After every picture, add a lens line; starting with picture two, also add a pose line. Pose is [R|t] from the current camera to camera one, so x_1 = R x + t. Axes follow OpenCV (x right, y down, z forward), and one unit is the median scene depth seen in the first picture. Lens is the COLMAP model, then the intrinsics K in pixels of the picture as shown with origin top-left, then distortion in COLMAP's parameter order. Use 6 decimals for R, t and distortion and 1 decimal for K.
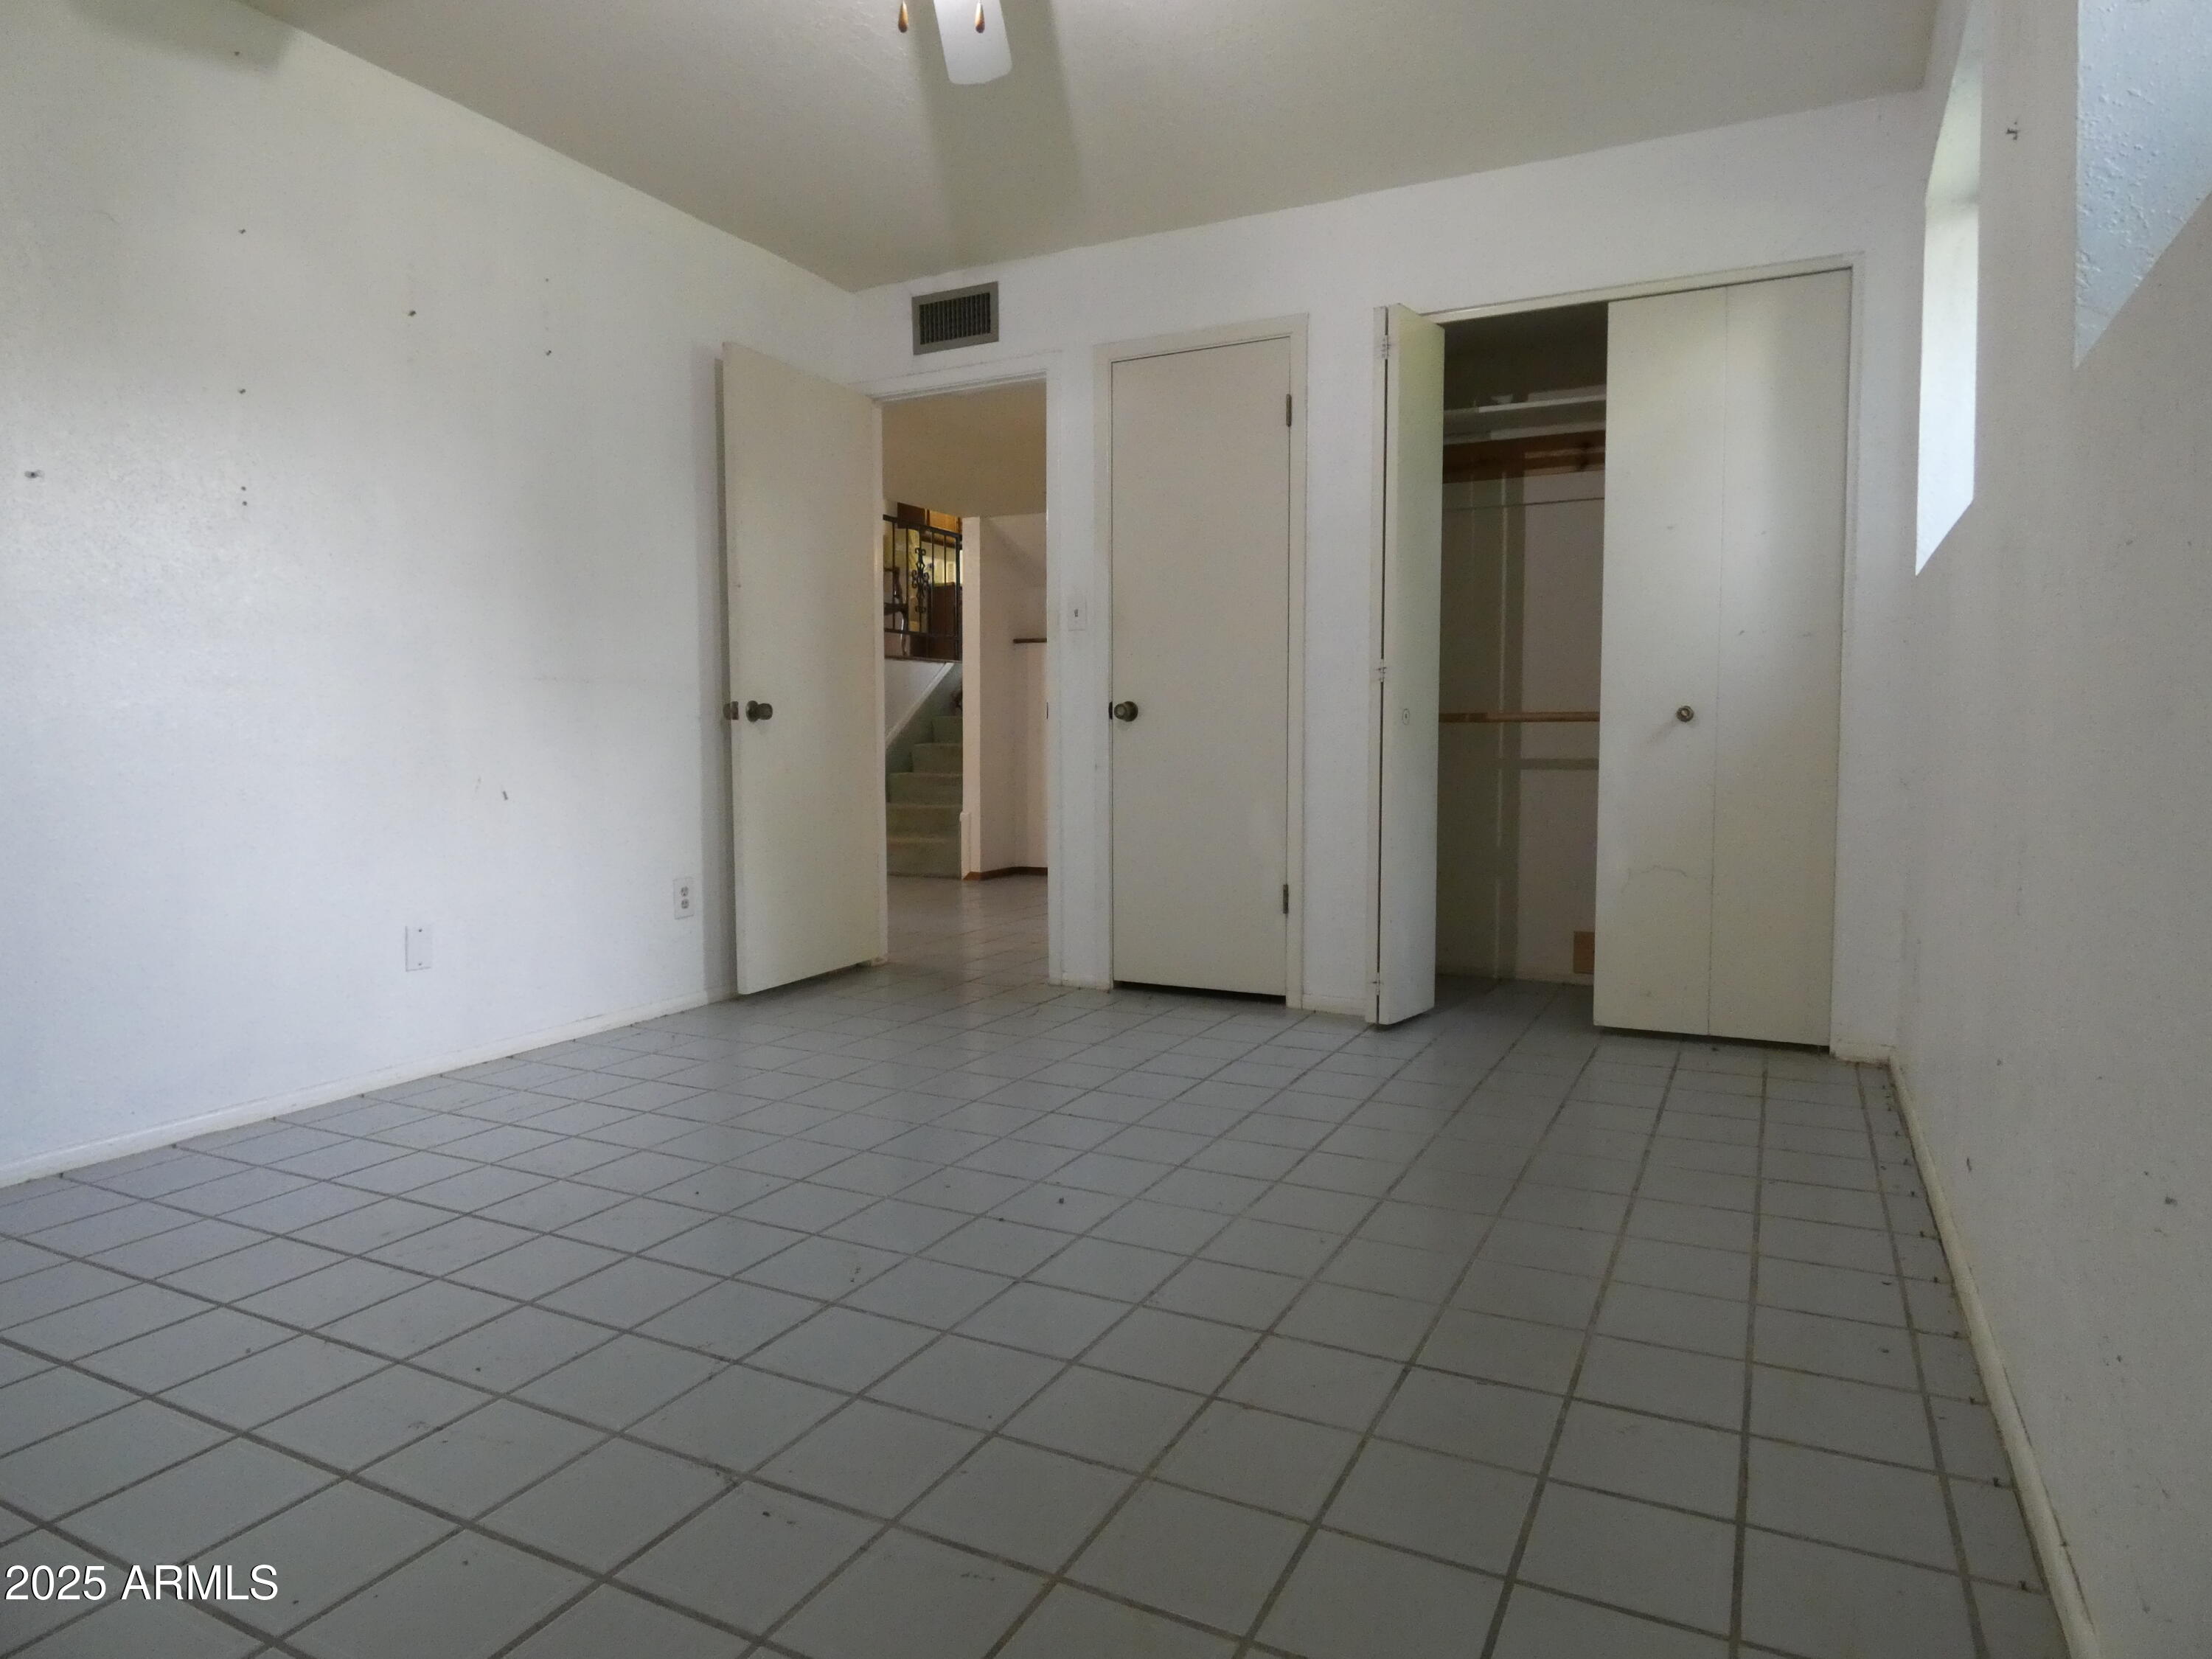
lens RADIAL K [[1327.5, 0, 1119.4], [0, 1327.5, 826.6], [0, 0, 1]] dist [0.017377, 0.001148]
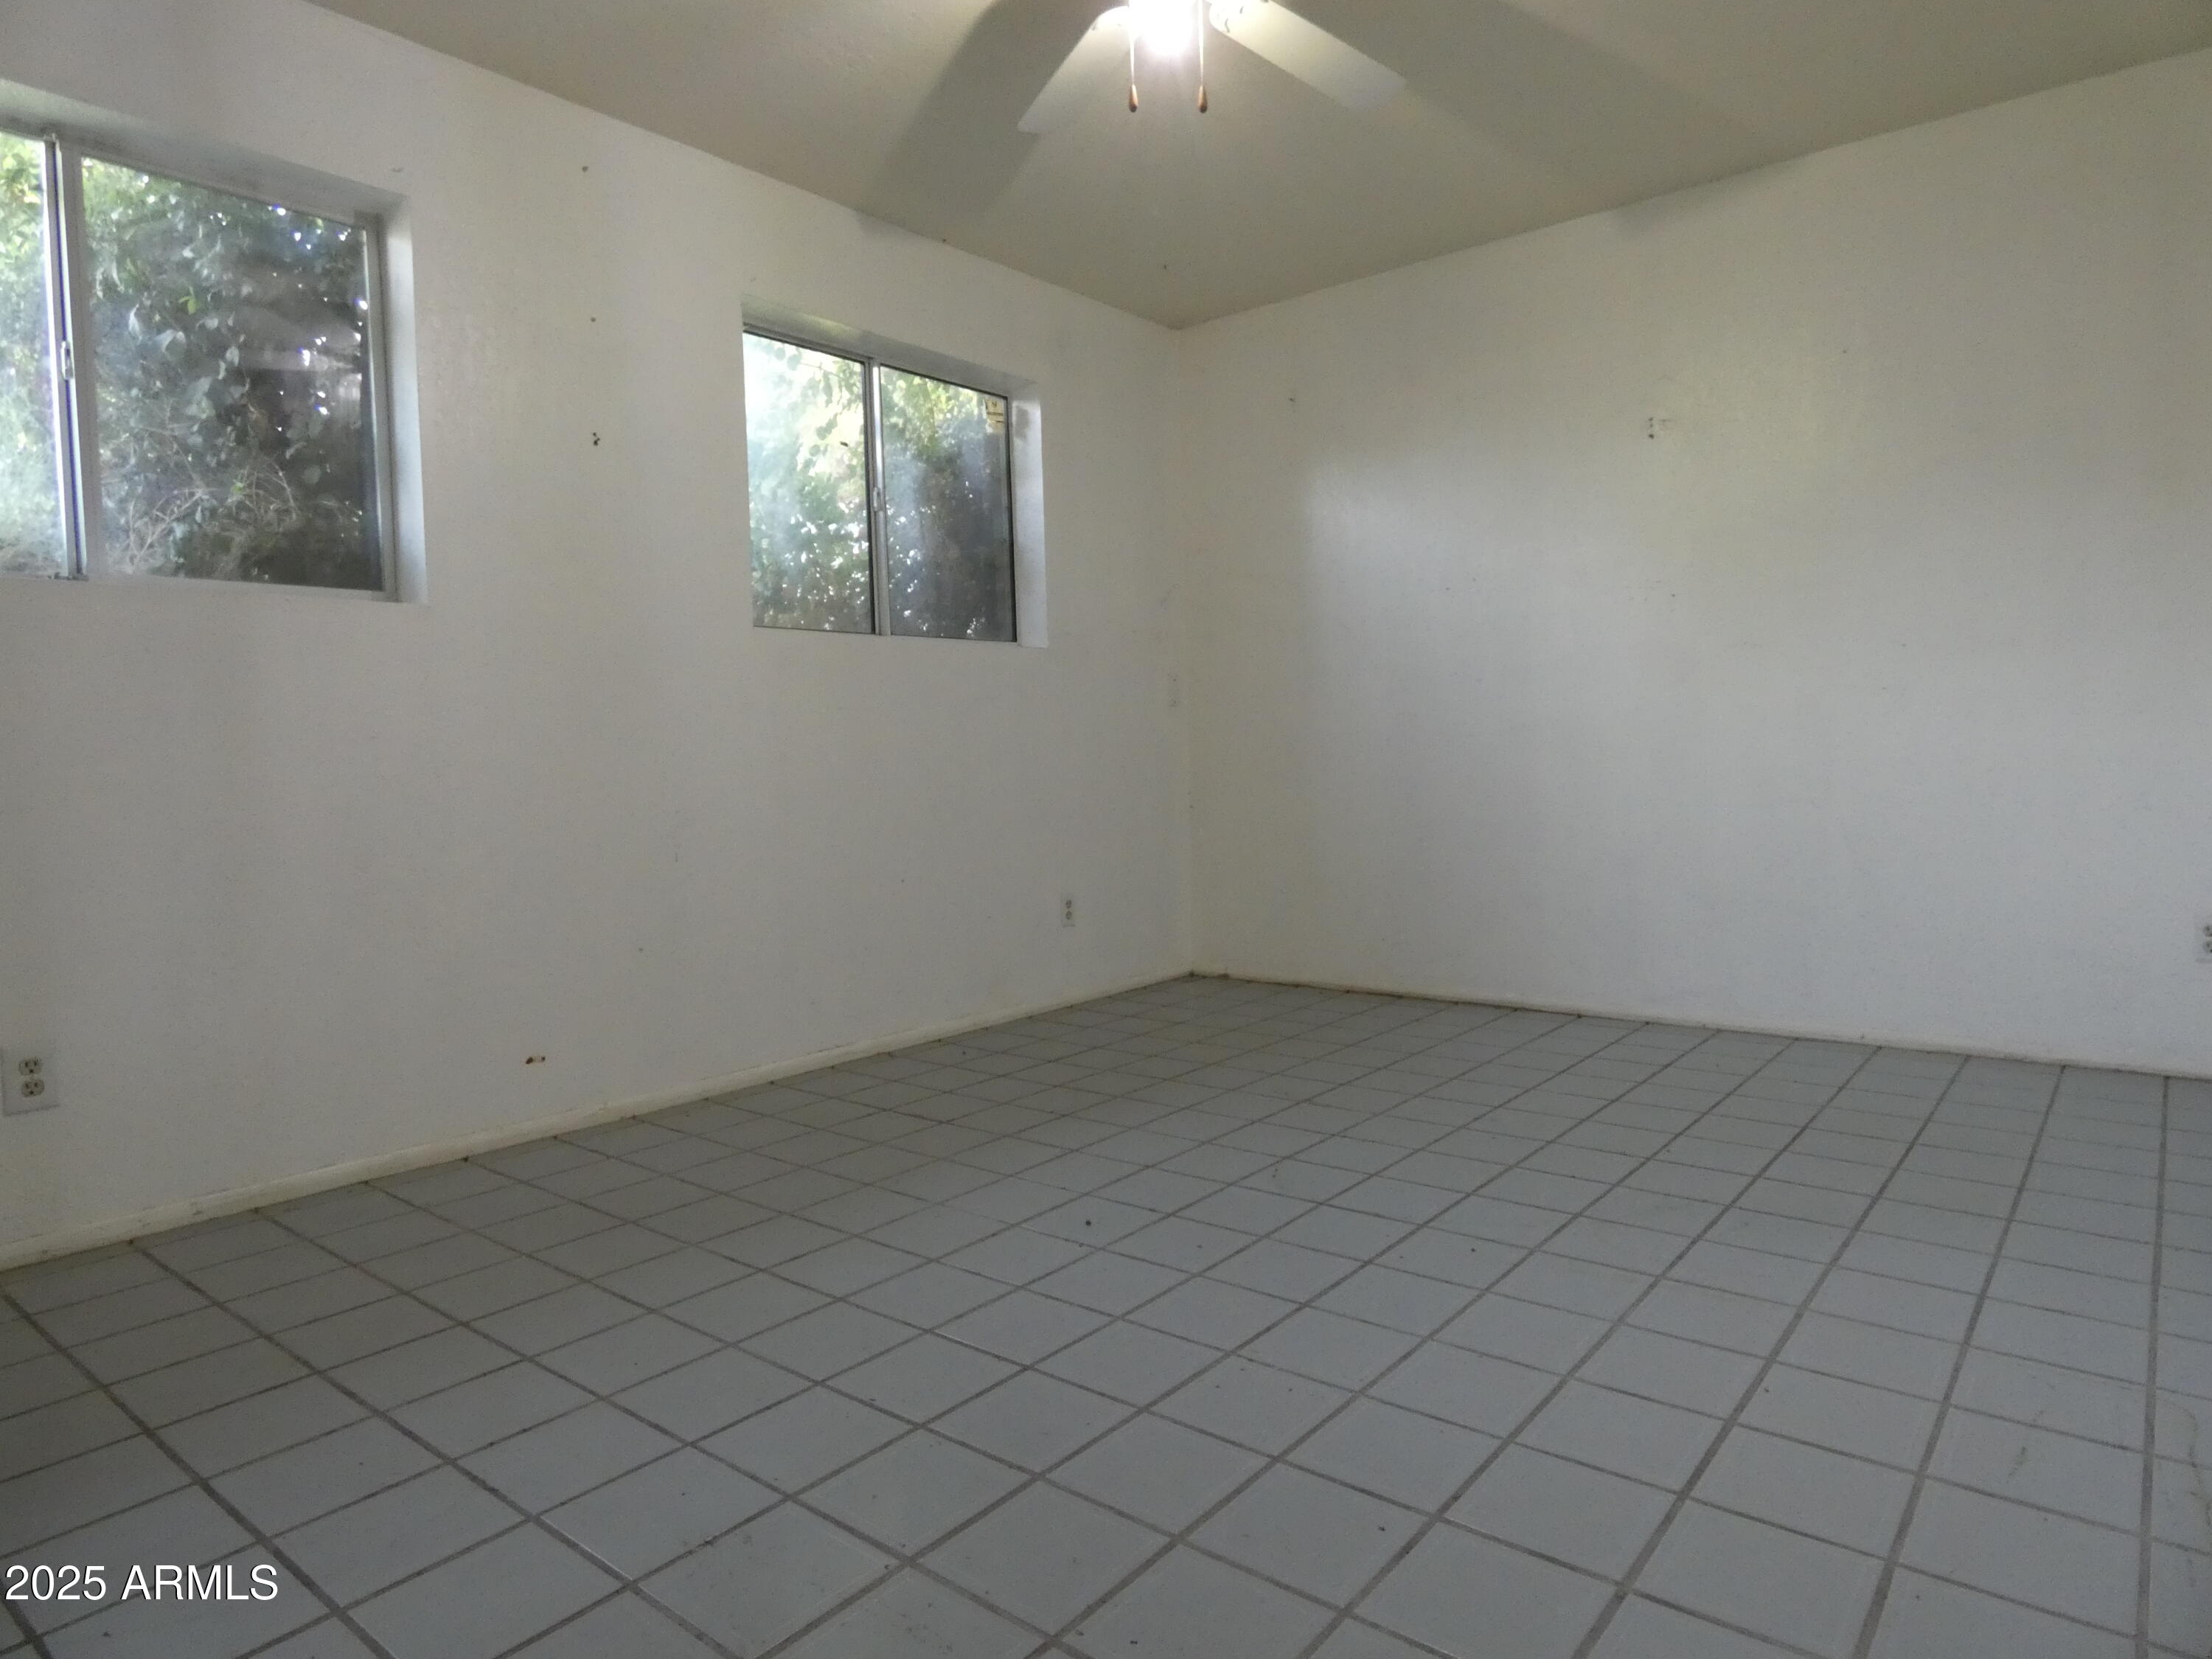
lens RADIAL K [[1327.5, 0, 1088.2], [0, 1327.5, 825.0], [0, 0, 1]] dist [0.017377, 0.001148]
pose [[0.975997, -0.008881, -0.217602, -0.060416], [0.003570, 0.999686, -0.024791, 0.009261], [0.217754, 0.023419, 0.975723, -0.120921]]
